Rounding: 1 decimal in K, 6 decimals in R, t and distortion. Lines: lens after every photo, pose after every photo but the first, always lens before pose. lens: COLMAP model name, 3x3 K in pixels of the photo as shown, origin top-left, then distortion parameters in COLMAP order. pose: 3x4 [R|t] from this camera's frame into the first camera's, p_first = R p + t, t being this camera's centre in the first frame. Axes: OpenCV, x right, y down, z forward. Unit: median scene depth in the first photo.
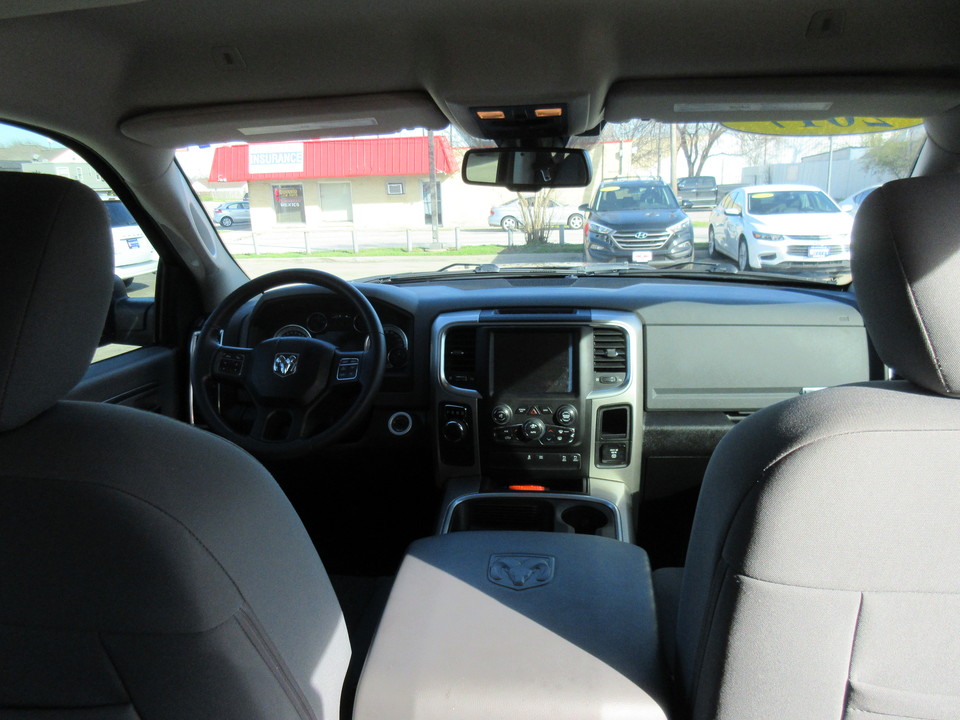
lens RADIAL K [[708.5, 0, 459.0], [0, 708.5, 365.6], [0, 0, 1]] dist [0.011926, -0.006012]
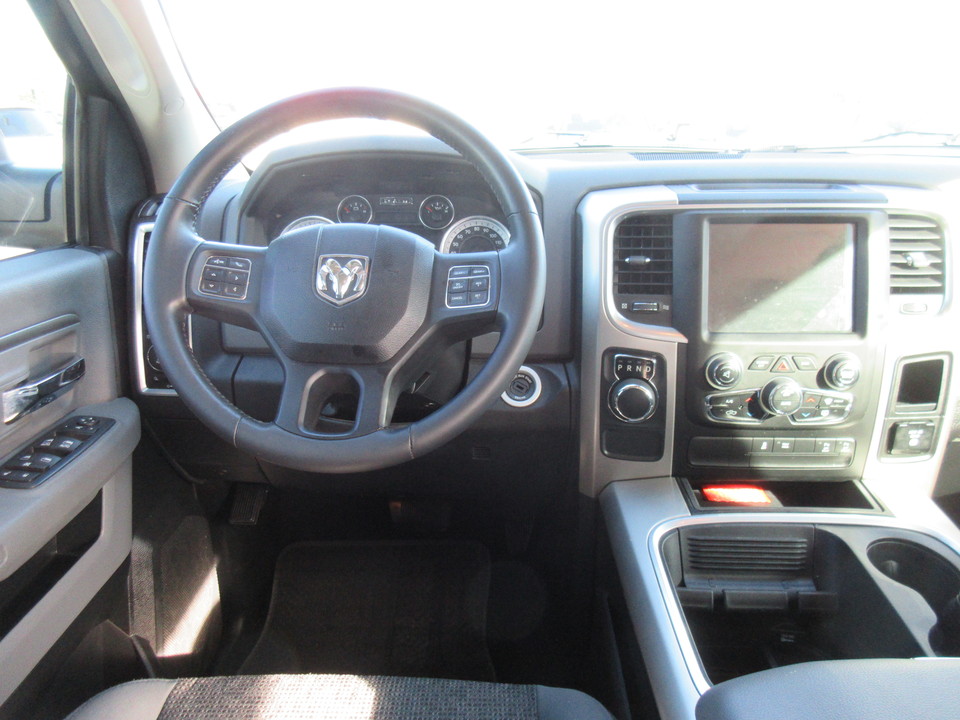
lens RADIAL K [[708.5, 0, 471.3], [0, 708.5, 362.2], [0, 0, 1]] dist [0.011926, -0.006012]
pose [[0.995845, -0.008234, 0.090692, -0.187840], [0.000155, 0.996056, 0.088731, 0.012627], [-0.091065, -0.088348, 0.991918, 0.468383]]
